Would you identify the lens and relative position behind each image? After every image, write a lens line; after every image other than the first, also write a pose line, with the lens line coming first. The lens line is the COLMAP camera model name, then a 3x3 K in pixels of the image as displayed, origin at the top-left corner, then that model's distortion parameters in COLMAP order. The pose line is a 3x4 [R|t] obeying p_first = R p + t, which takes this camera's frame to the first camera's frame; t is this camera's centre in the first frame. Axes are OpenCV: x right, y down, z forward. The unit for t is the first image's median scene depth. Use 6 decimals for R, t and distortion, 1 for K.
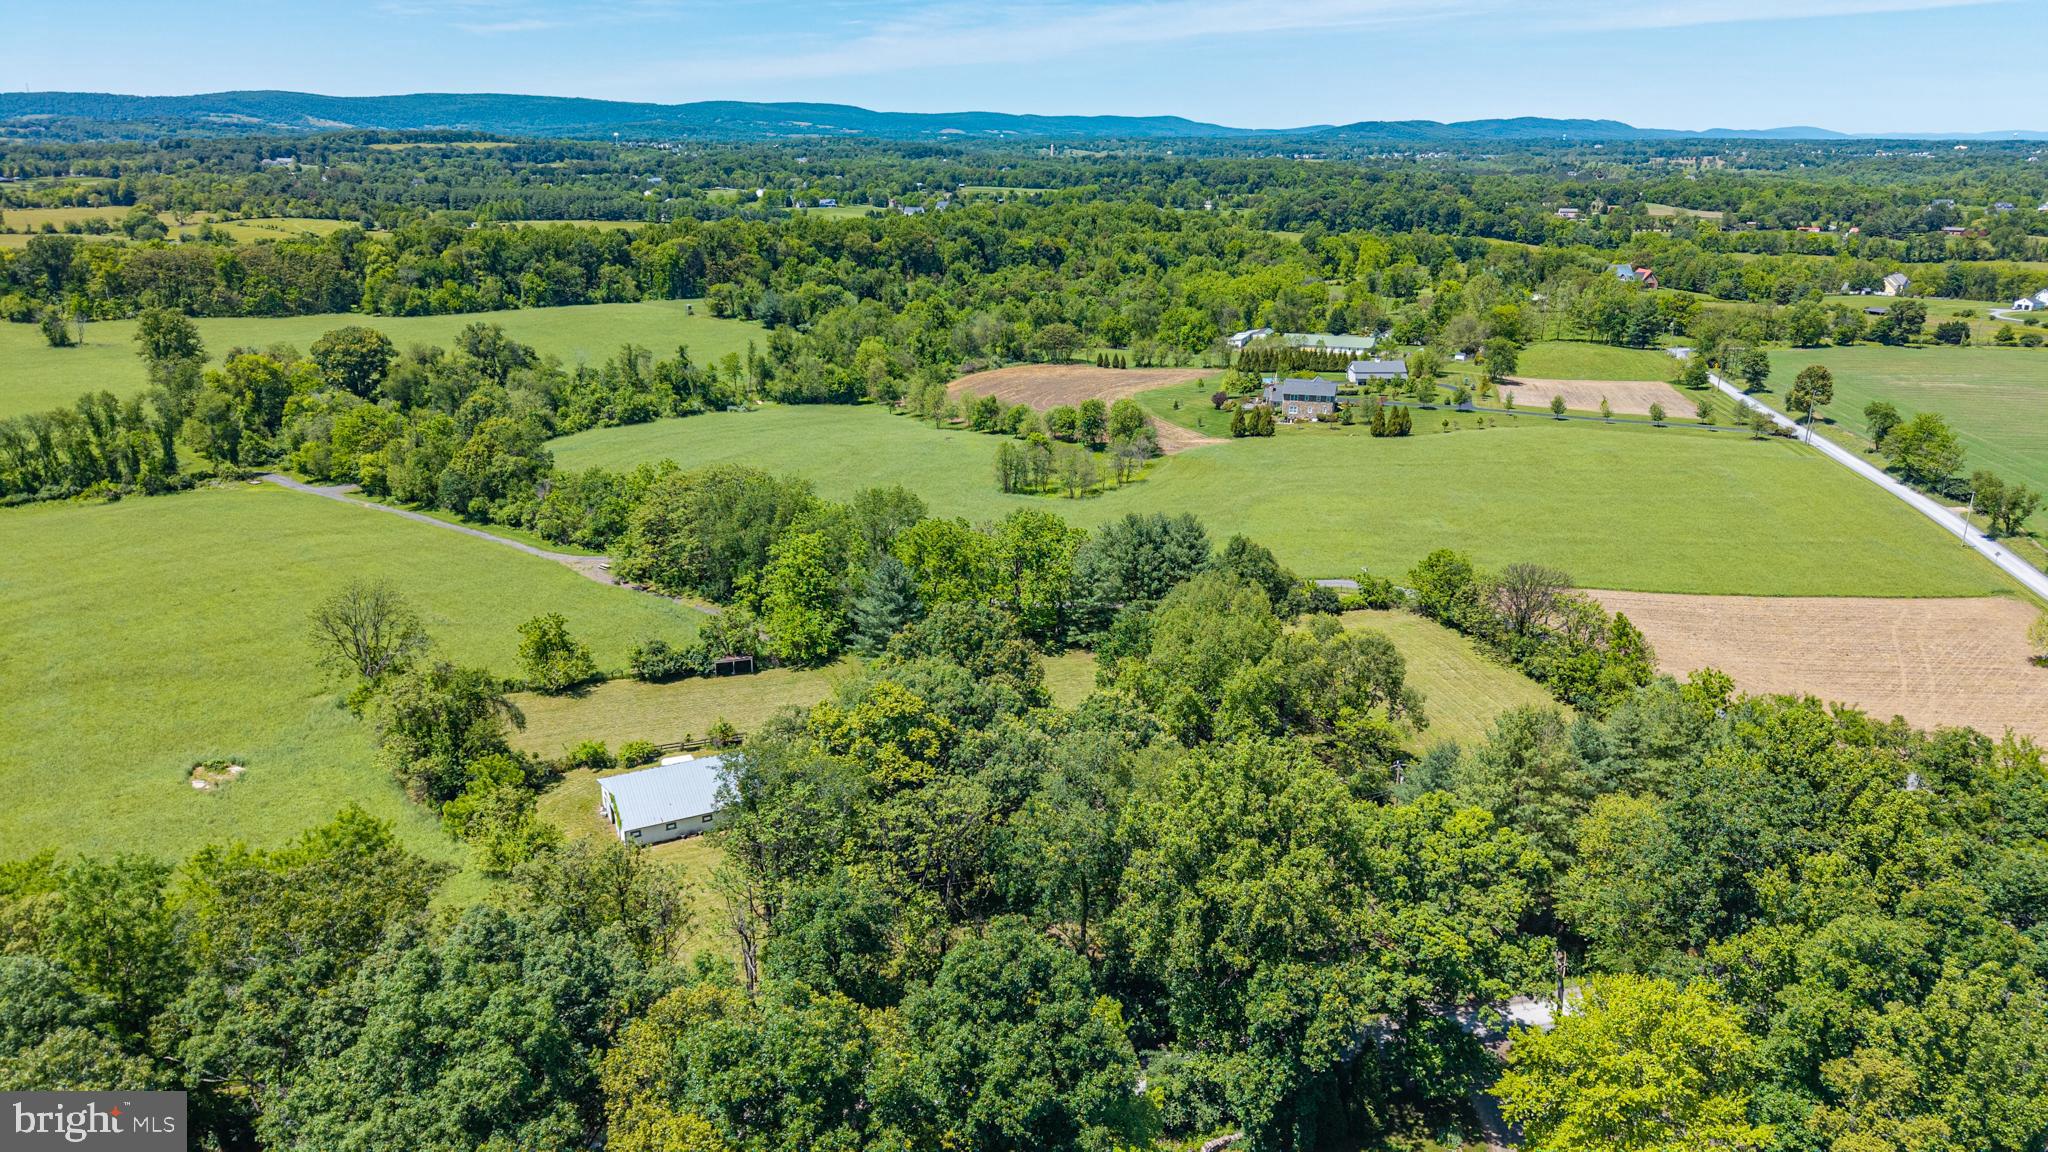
lens RADIAL K [[1379.3, 0, 1024.0], [0, 1379.3, 576.0], [0, 0, 1]] dist [0.011950, -0.006982]
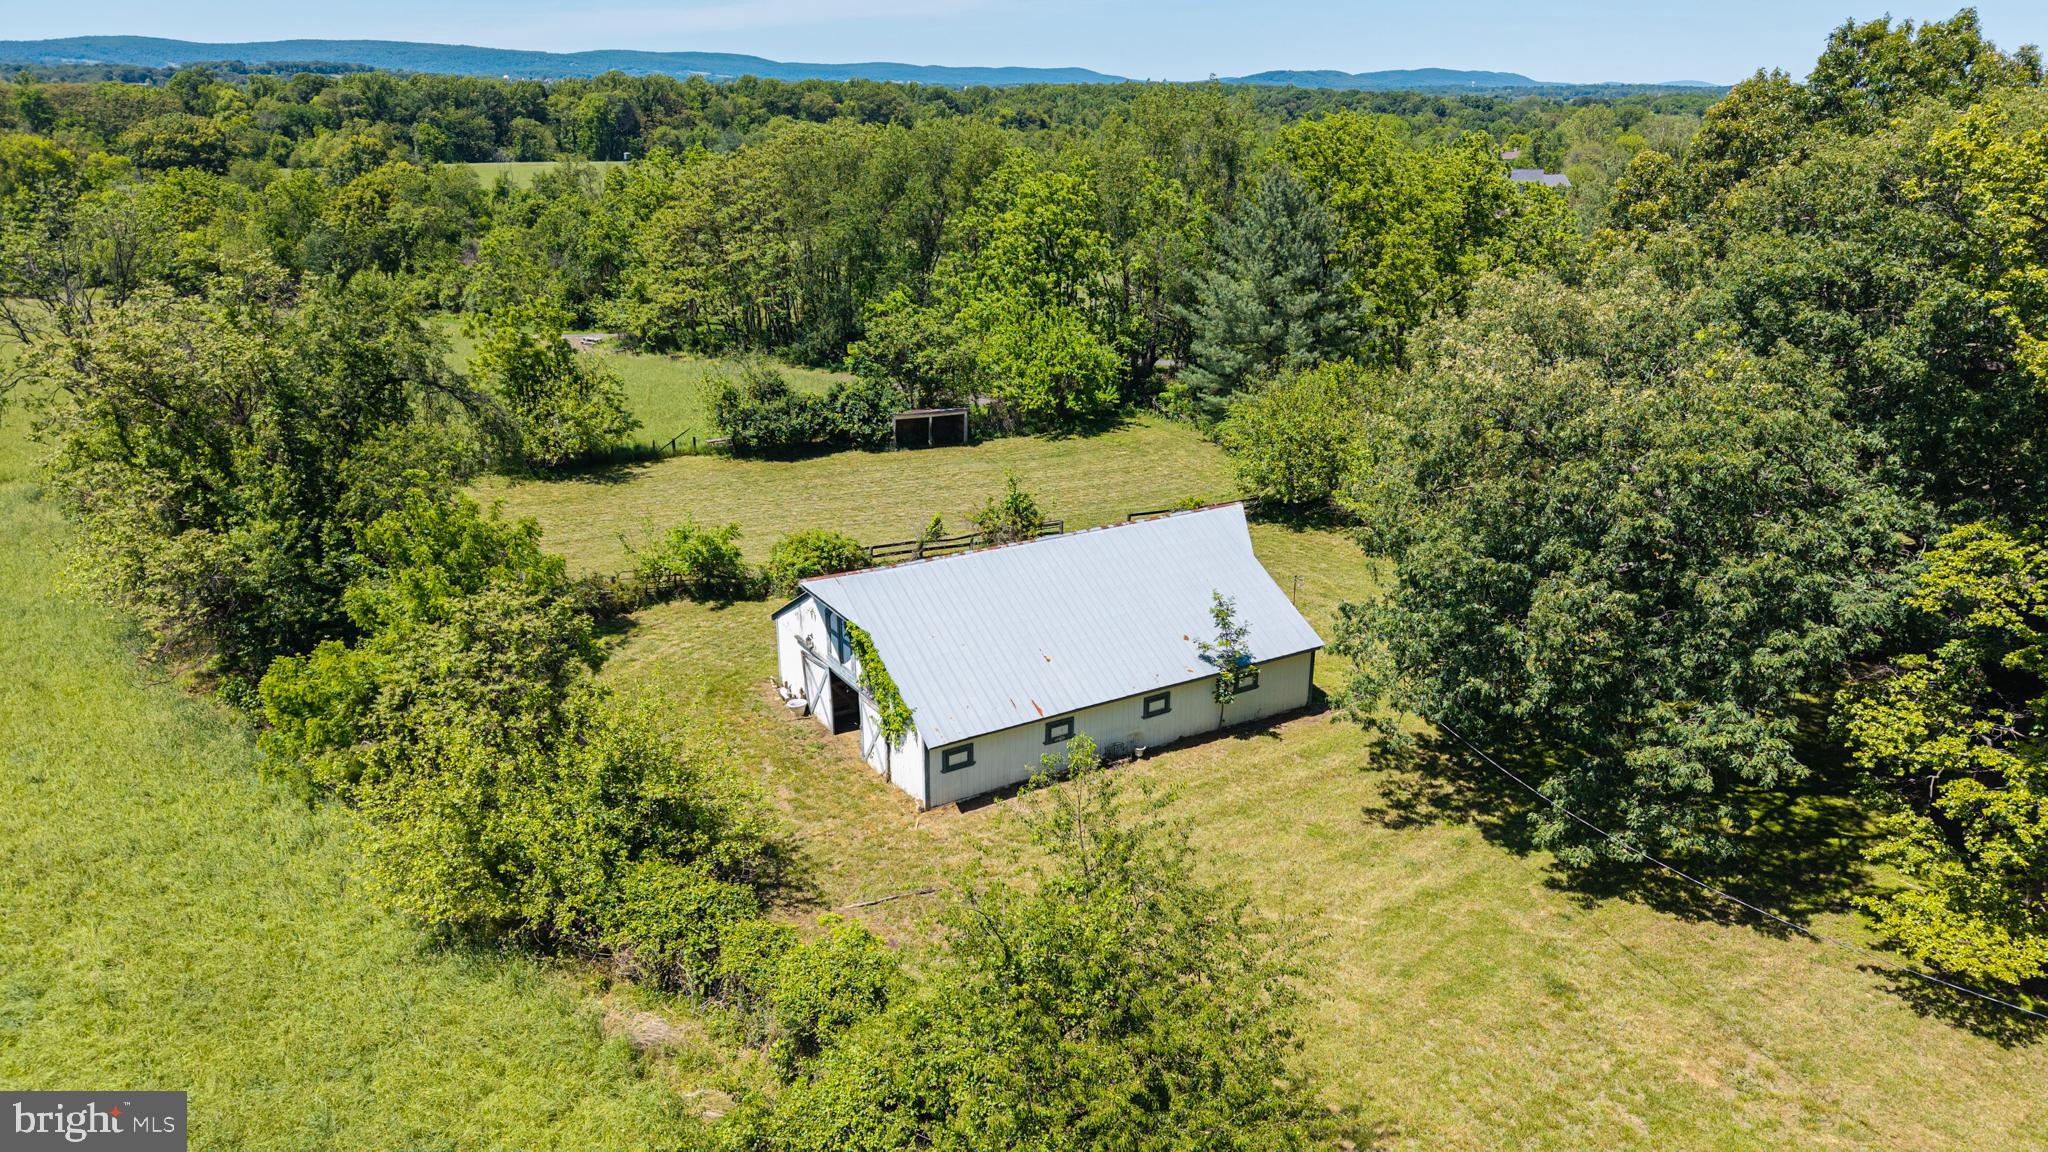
lens RADIAL K [[1379.3, 0, 1024.0], [0, 1379.3, 576.0], [0, 0, 1]] dist [0.011950, -0.006982]
pose [[0.997721, -0.025568, 0.062439, -0.209912], [0.023782, 0.999291, 0.029185, 0.103835], [-0.063141, -0.027634, 0.997622, 0.526514]]
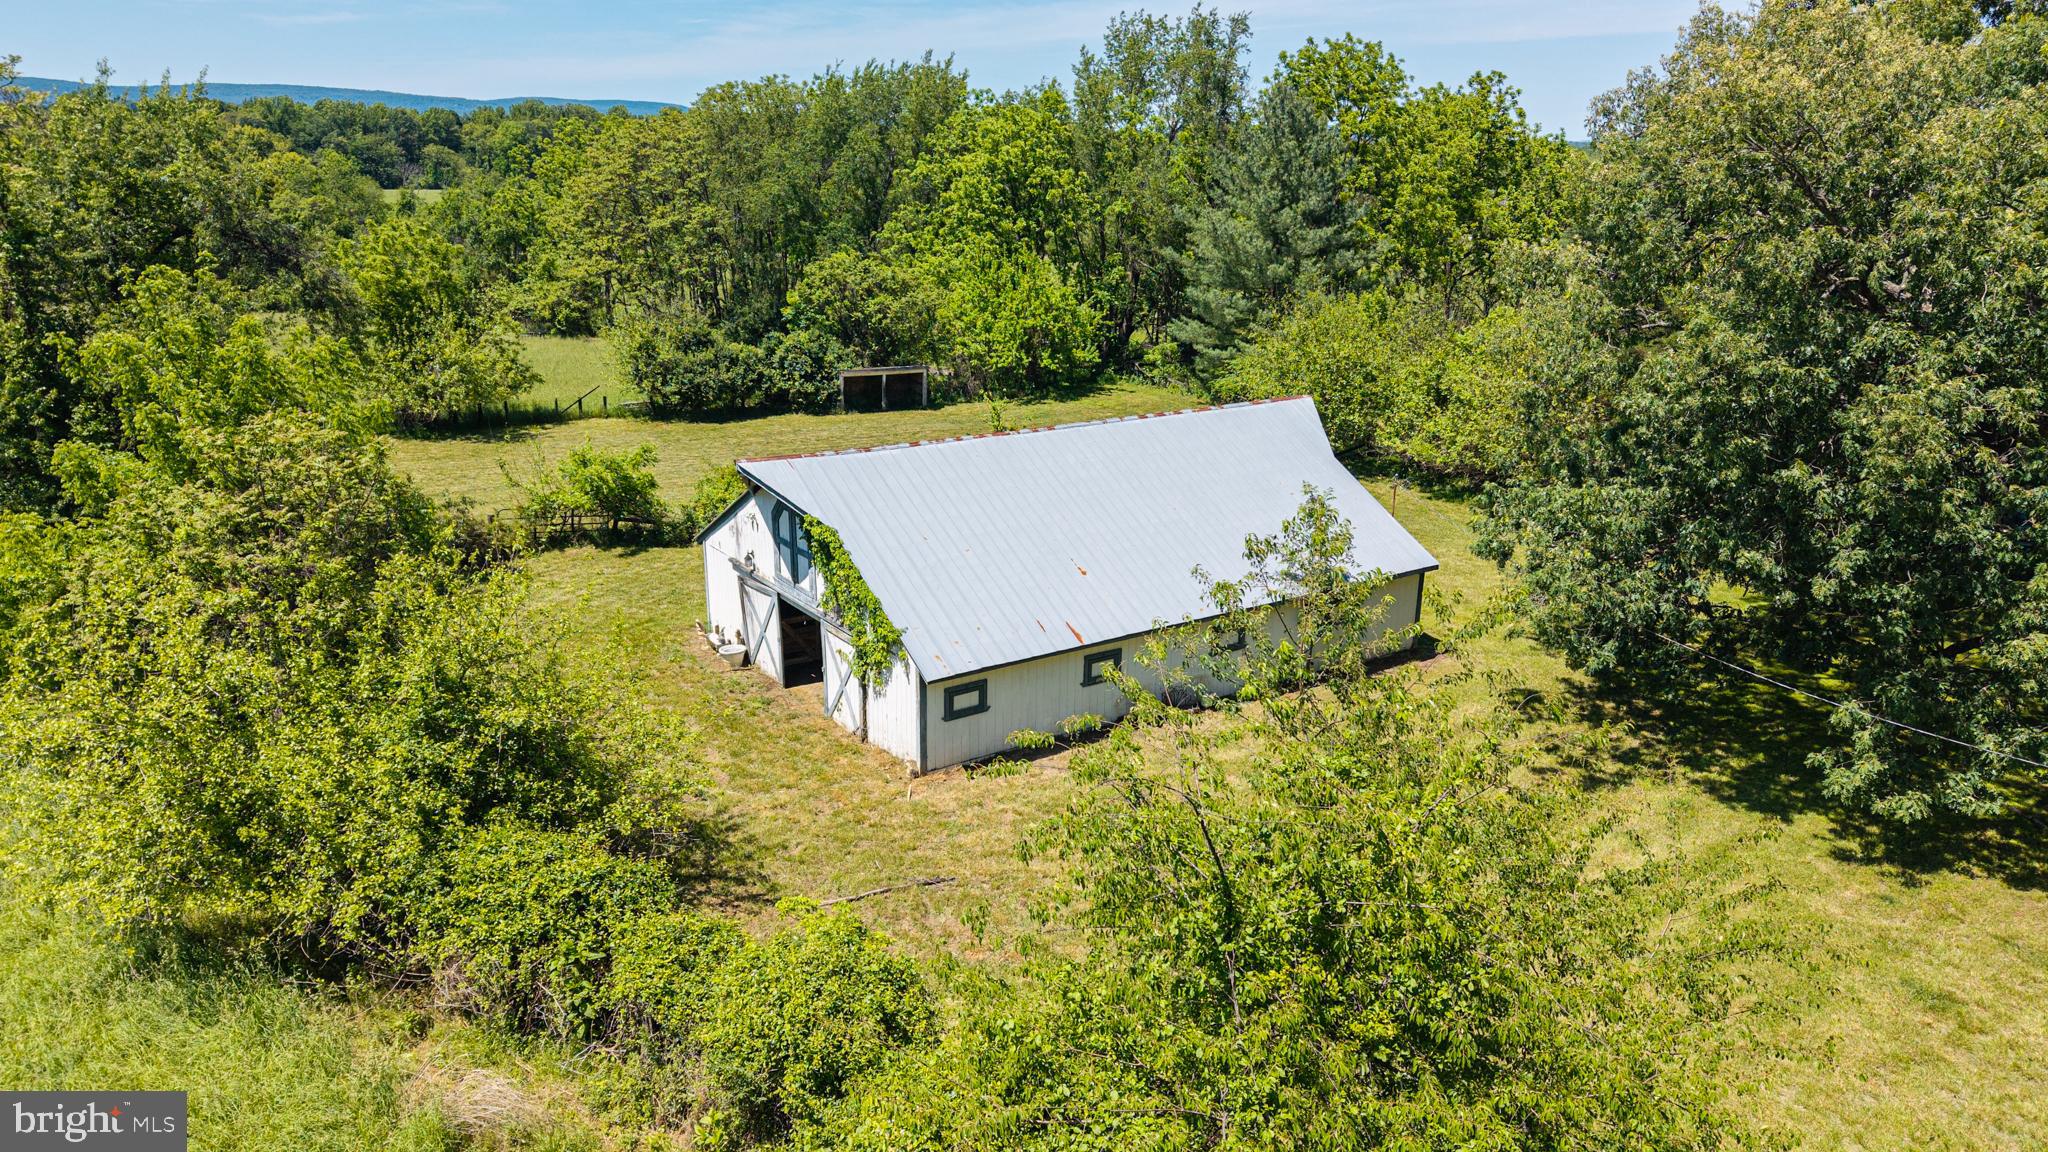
lens RADIAL K [[1406.2, 0, 1024.0], [0, 1406.2, 576.0], [0, 0, 1]] dist [-0.018175, 0.033856]
pose [[0.993317, -0.030397, 0.111346, -0.217850], [0.031402, 0.999480, -0.007282, 0.125925], [-0.111067, 0.010730, 0.993755, 0.587328]]
